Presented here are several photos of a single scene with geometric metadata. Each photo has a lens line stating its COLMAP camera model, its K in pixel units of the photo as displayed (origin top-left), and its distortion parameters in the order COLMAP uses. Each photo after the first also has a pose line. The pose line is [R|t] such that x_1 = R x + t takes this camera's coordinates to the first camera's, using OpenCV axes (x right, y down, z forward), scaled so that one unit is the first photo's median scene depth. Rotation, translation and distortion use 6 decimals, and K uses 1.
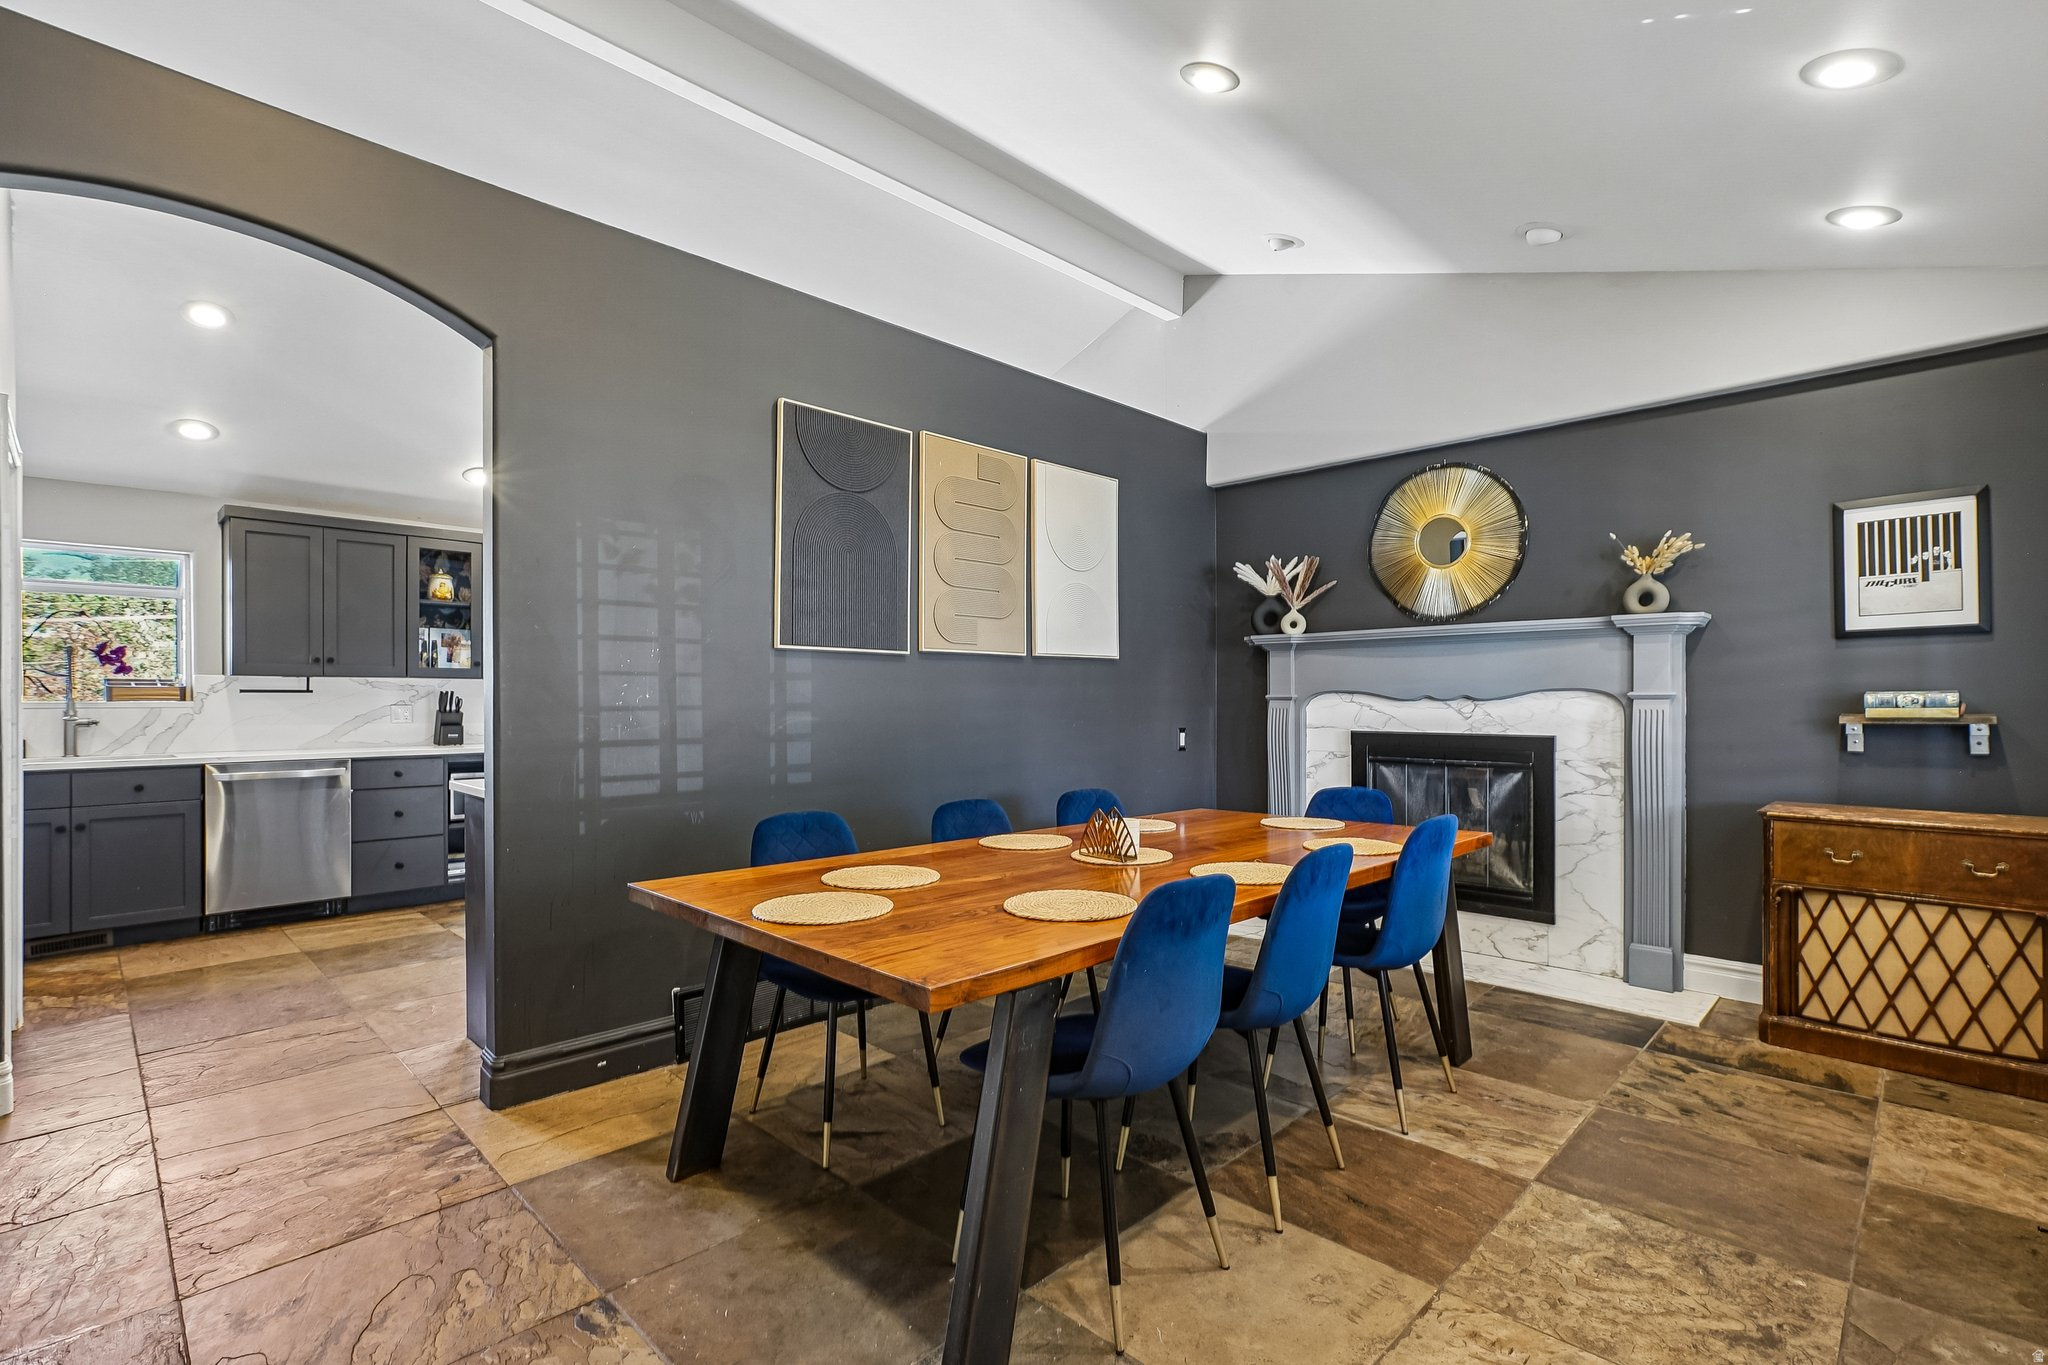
lens RADIAL K [[958.7, 0, 1036.4], [0, 958.7, 693.9], [0, 0, 1]] dist [-0.044853, 0.023789]
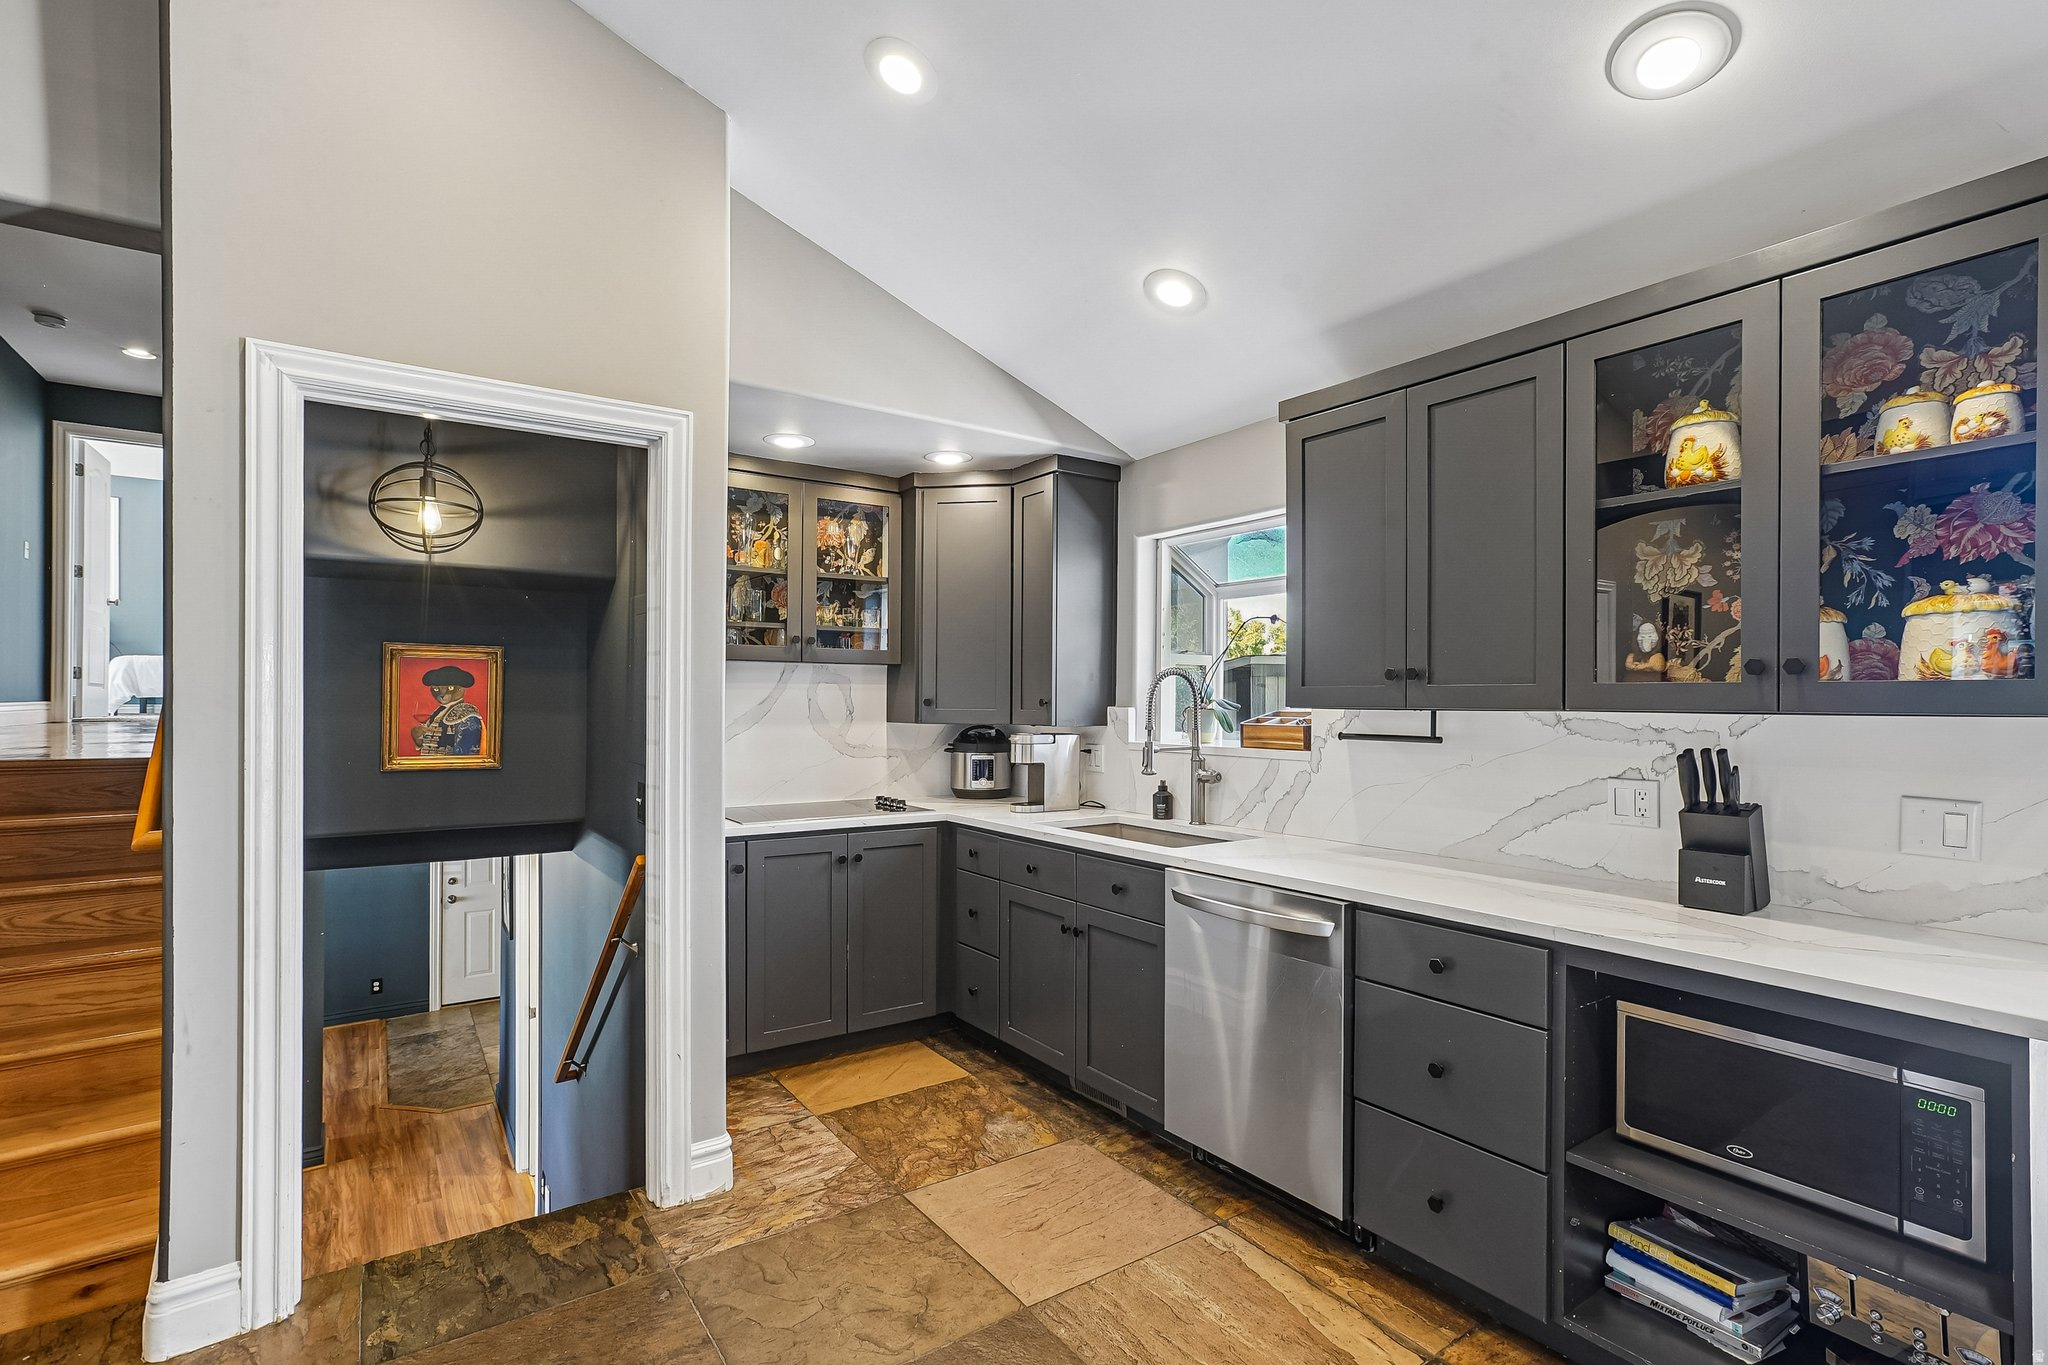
lens RADIAL K [[958.7, 0, 1036.4], [0, 958.7, 693.9], [0, 0, 1]] dist [-0.044853, 0.023789]
pose [[-0.183903, -0.008522, -0.982907, -0.262048], [-0.002067, 0.999964, -0.008283, -0.021320], [0.982942, 0.000509, -0.183914, 0.890894]]
